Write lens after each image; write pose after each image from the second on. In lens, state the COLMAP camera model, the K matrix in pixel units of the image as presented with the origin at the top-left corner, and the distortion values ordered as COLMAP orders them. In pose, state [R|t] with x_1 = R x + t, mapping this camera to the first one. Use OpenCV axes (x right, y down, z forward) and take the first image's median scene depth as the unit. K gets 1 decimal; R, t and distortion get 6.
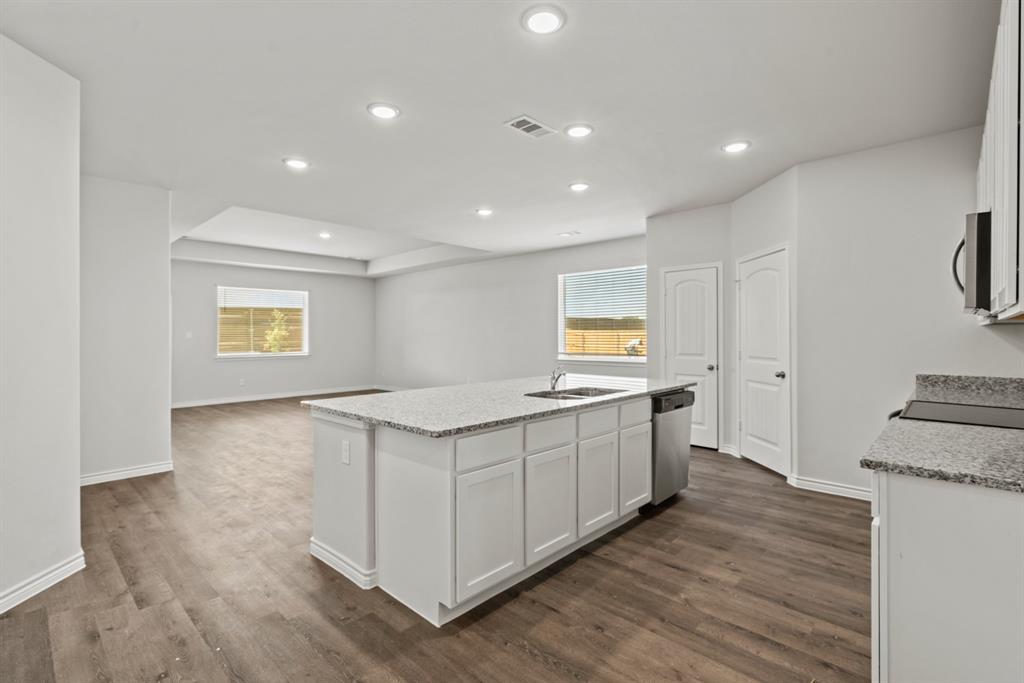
lens RADIAL K [[479.3, 0, 503.8], [0, 479.3, 337.7], [0, 0, 1]] dist [-0.002990, 0.001048]
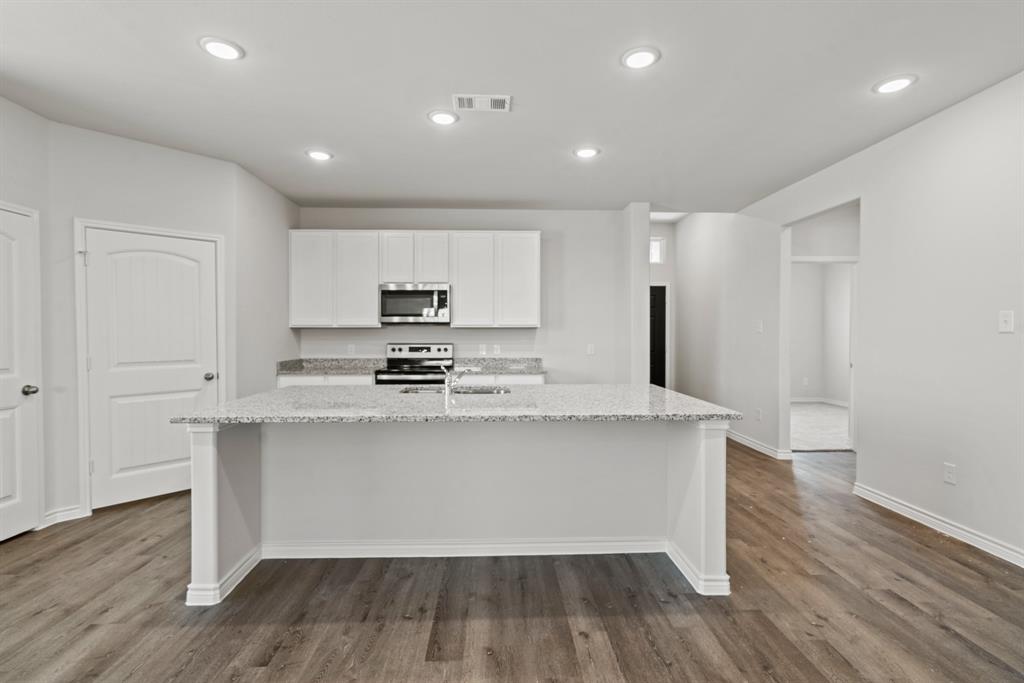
lens RADIAL K [[479.3, 0, 513.2], [0, 479.3, 343.7], [0, 0, 1]] dist [-0.002990, 0.001048]
pose [[-0.727251, -0.010477, 0.686291, -0.620558], [0.006923, 0.999721, 0.022598, -0.003704], [-0.686336, 0.021186, -0.726976, 1.650240]]
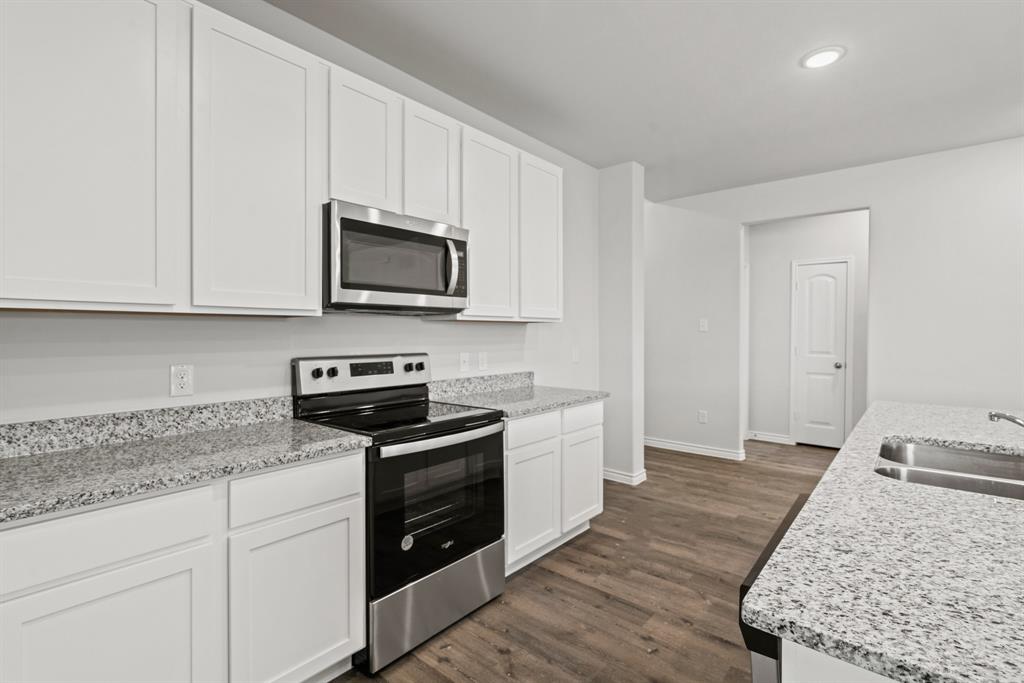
lens RADIAL K [[479.3, 0, 514.8], [0, 479.3, 334.2], [0, 0, 1]] dist [-0.002990, 0.001048]
pose [[-0.997948, 0.006028, -0.063751, 0.597503], [0.005370, 0.999930, 0.010497, -0.007416], [0.063810, 0.010133, -0.997911, 1.406127]]
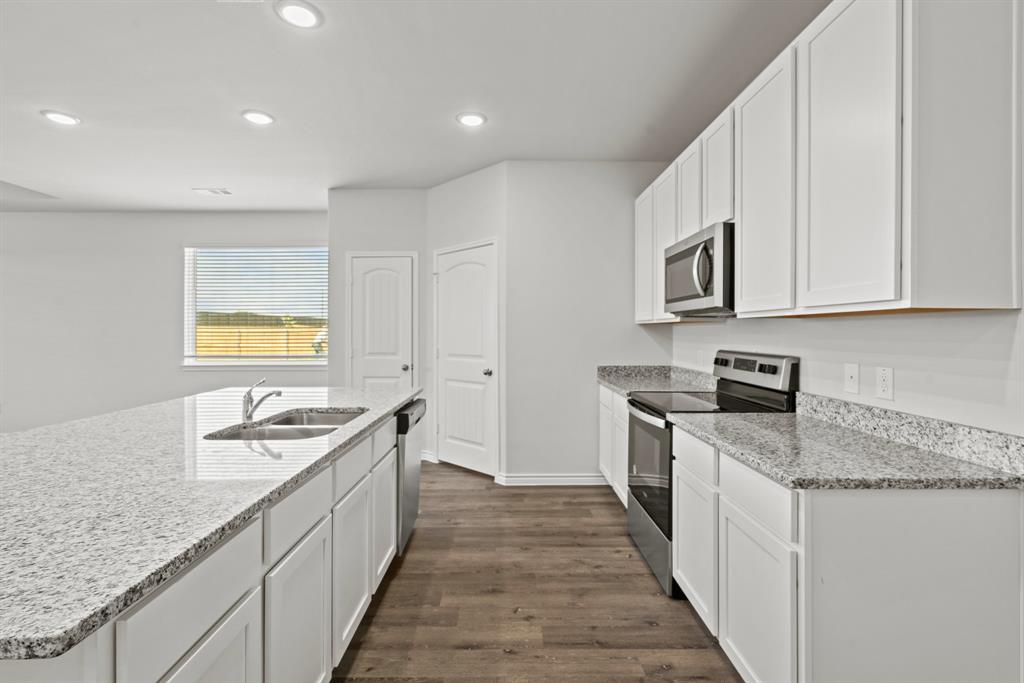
lens RADIAL K [[479.3, 0, 512.1], [0, 479.3, 329.7], [0, 0, 1]] dist [-0.002990, 0.001048]
pose [[0.715036, 0.003790, 0.699078, -0.089745], [0.003544, 0.999953, -0.009047, -0.000753], [-0.699079, 0.008947, 0.714989, 0.345747]]
